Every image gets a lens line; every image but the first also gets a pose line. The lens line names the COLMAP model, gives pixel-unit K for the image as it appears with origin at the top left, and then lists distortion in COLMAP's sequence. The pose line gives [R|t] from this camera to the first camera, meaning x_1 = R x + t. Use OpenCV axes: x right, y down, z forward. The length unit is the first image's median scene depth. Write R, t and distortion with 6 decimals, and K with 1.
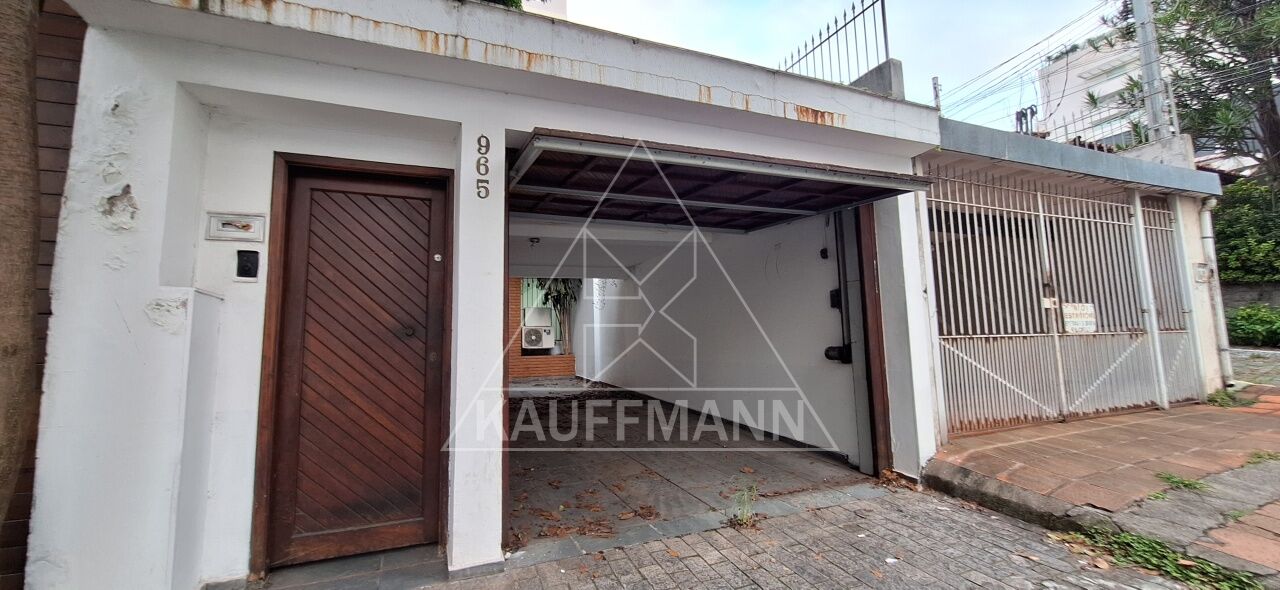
lens RADIAL K [[498.4, 0, 646.6], [0, 498.4, 297.2], [0, 0, 1]] dist [-0.002292, -0.000156]
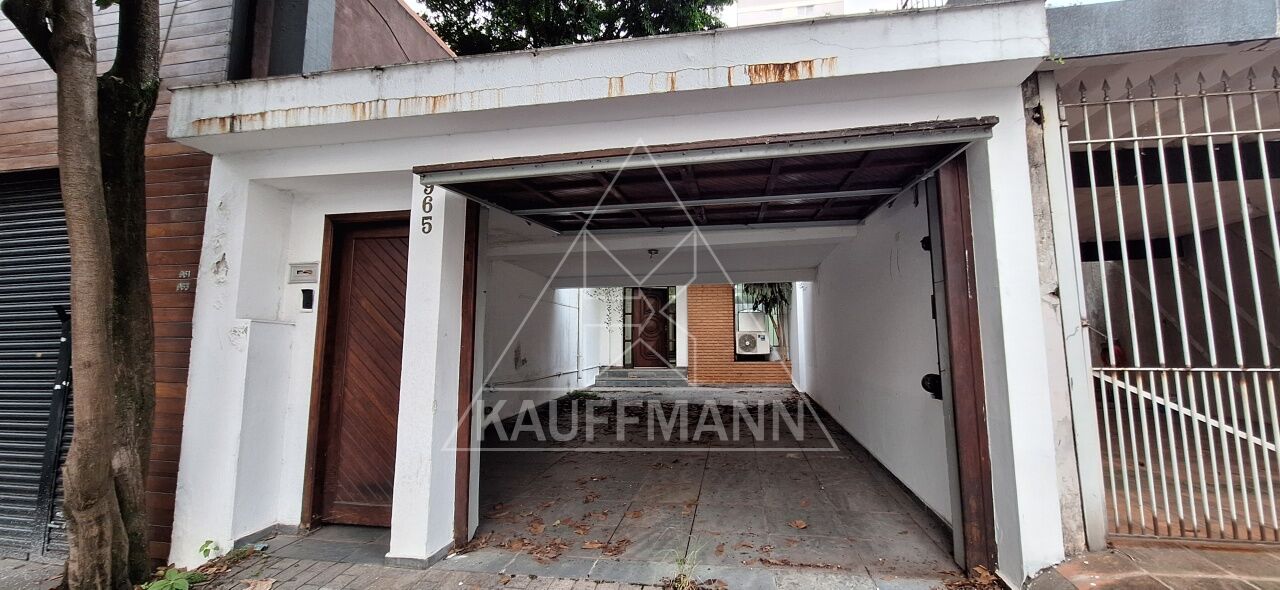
lens RADIAL K [[498.4, 0, 646.6], [0, 498.4, 297.2], [0, 0, 1]] dist [-0.002292, -0.000156]
pose [[0.844382, -0.032554, -0.534752, 0.604979], [0.031224, 0.999446, -0.011539, -0.021428], [0.534831, -0.006954, 0.844930, 0.271484]]
